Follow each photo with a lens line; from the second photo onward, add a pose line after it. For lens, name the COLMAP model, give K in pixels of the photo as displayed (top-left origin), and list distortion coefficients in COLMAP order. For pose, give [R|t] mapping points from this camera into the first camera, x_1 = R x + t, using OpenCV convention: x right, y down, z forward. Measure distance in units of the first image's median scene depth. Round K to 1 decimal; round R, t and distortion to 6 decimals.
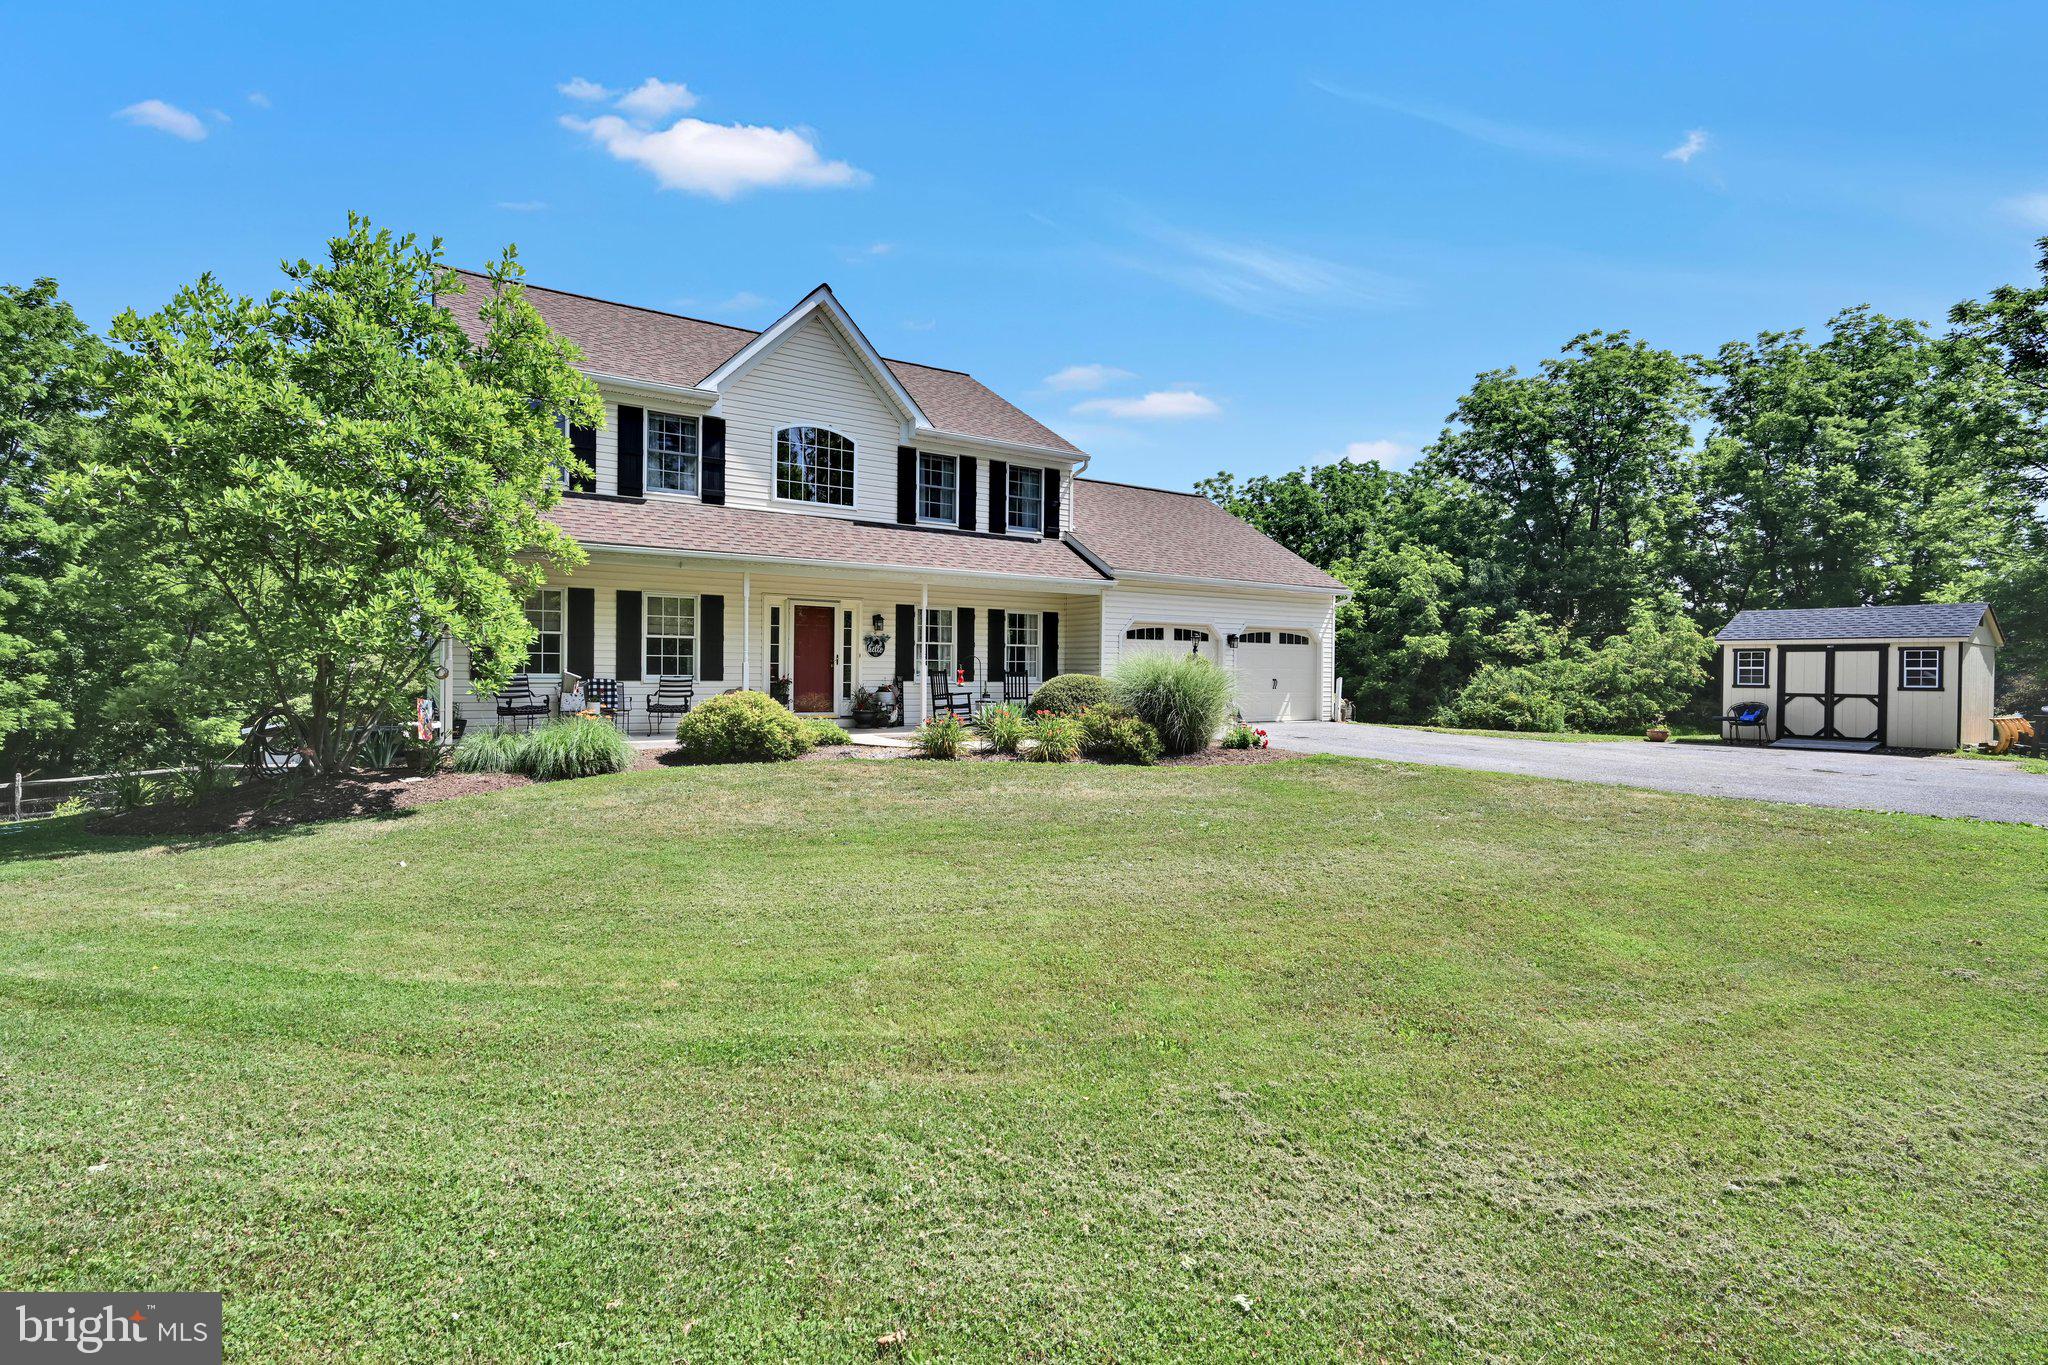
lens RADIAL K [[961.4, 0, 1024.0], [0, 961.4, 682.5], [0, 0, 1]] dist [0.001795, 0.000119]
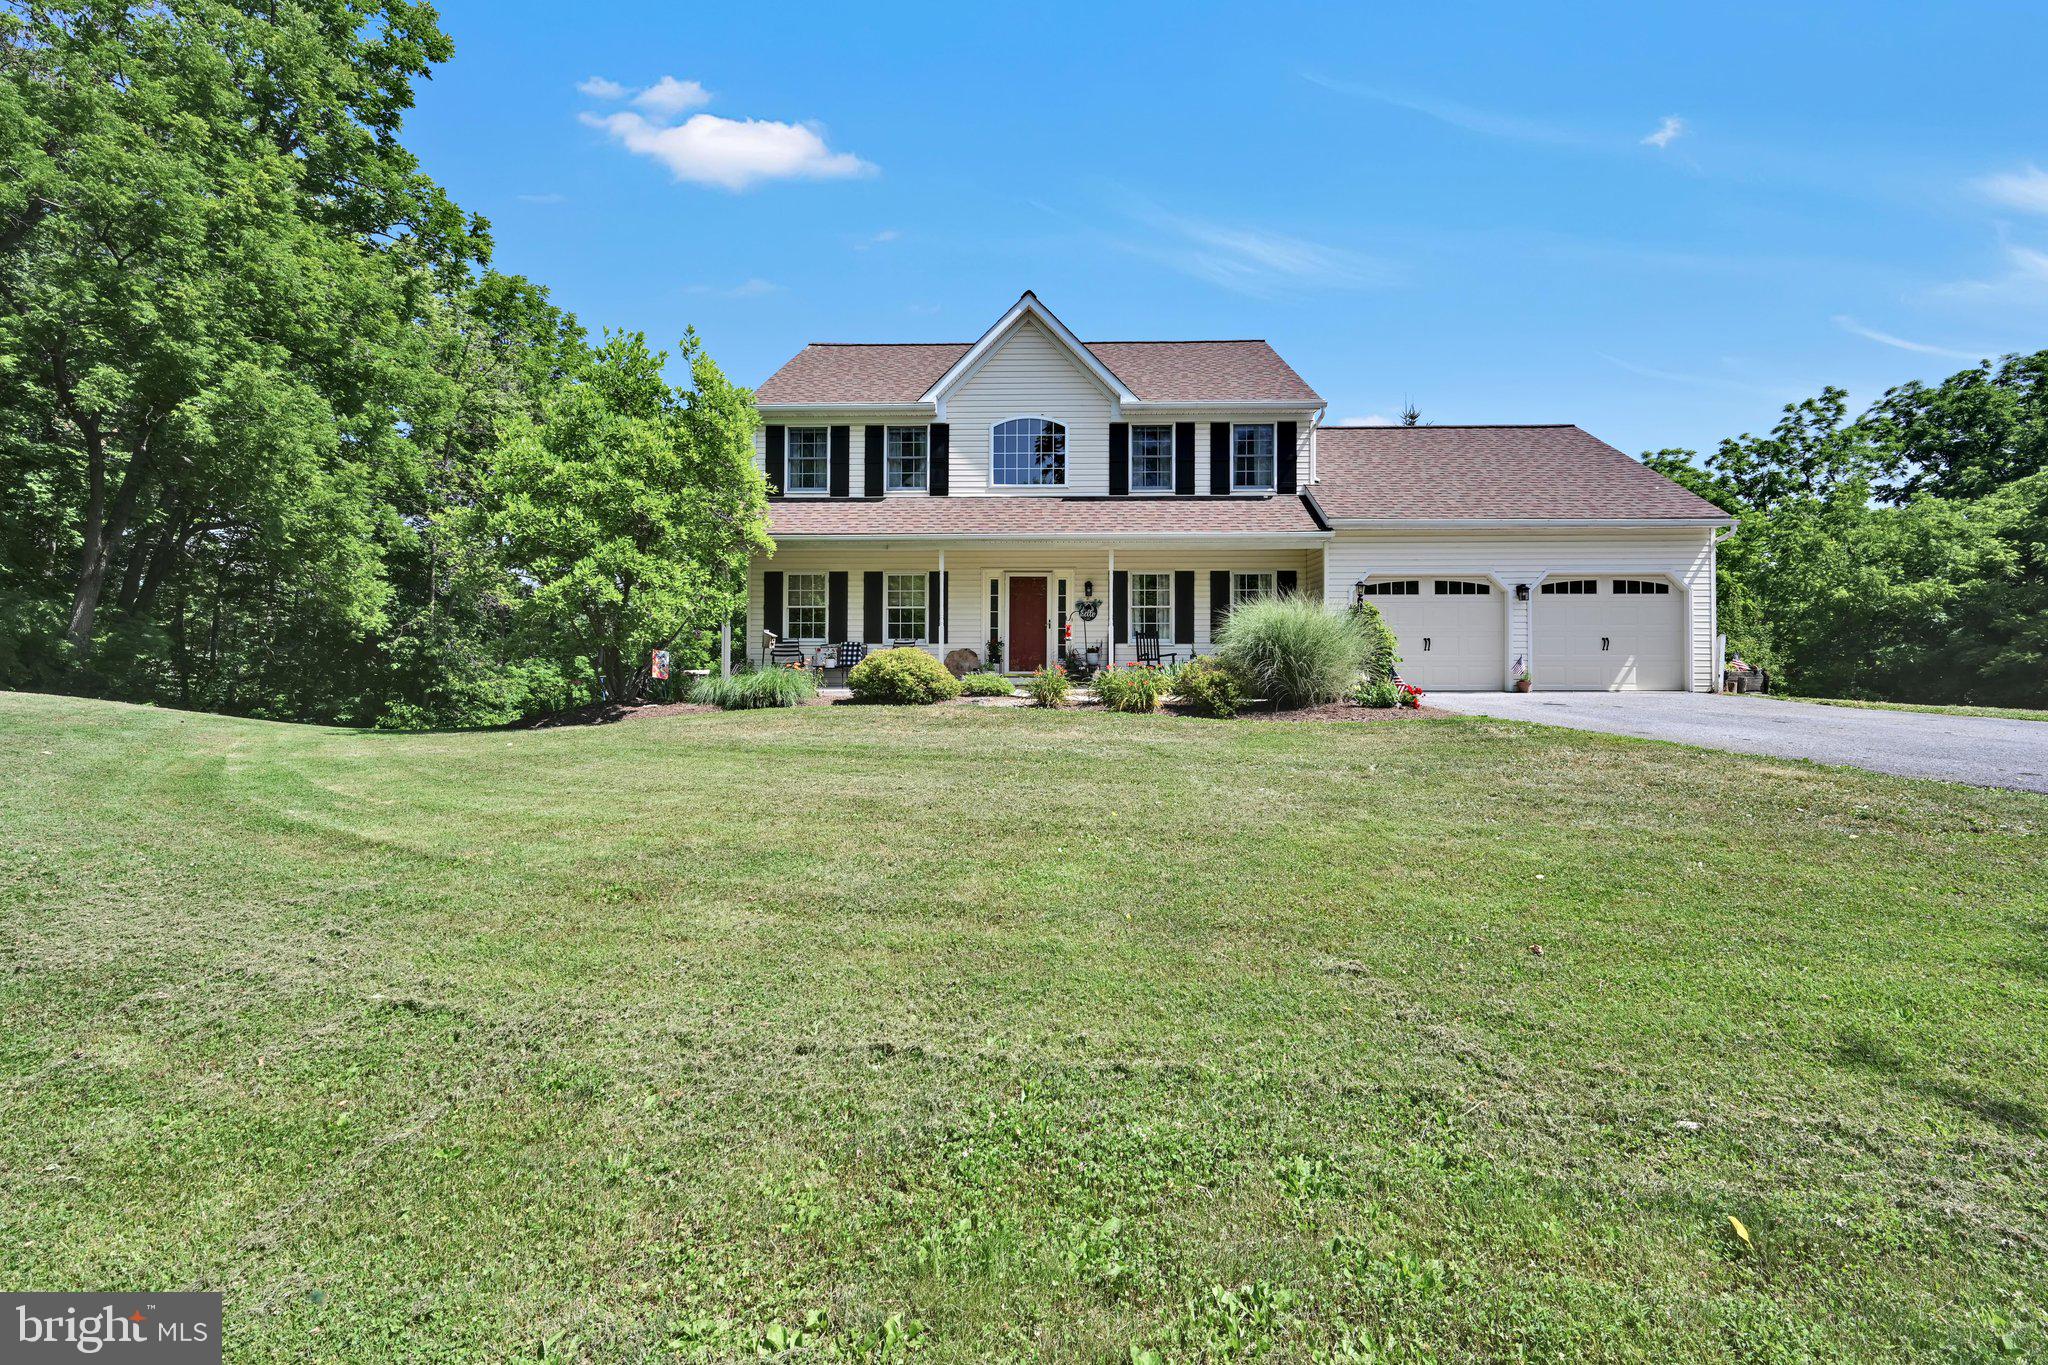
lens RADIAL K [[942.4, 0, 1028.2], [0, 942.4, 638.7], [0, 0, 1]] dist [0.001445, 0.000355]
pose [[0.818705, -0.022380, -0.573779, 0.390633], [-0.000070, 0.999236, -0.039074, 0.033887], [0.574215, 0.032031, 0.818078, 0.101377]]
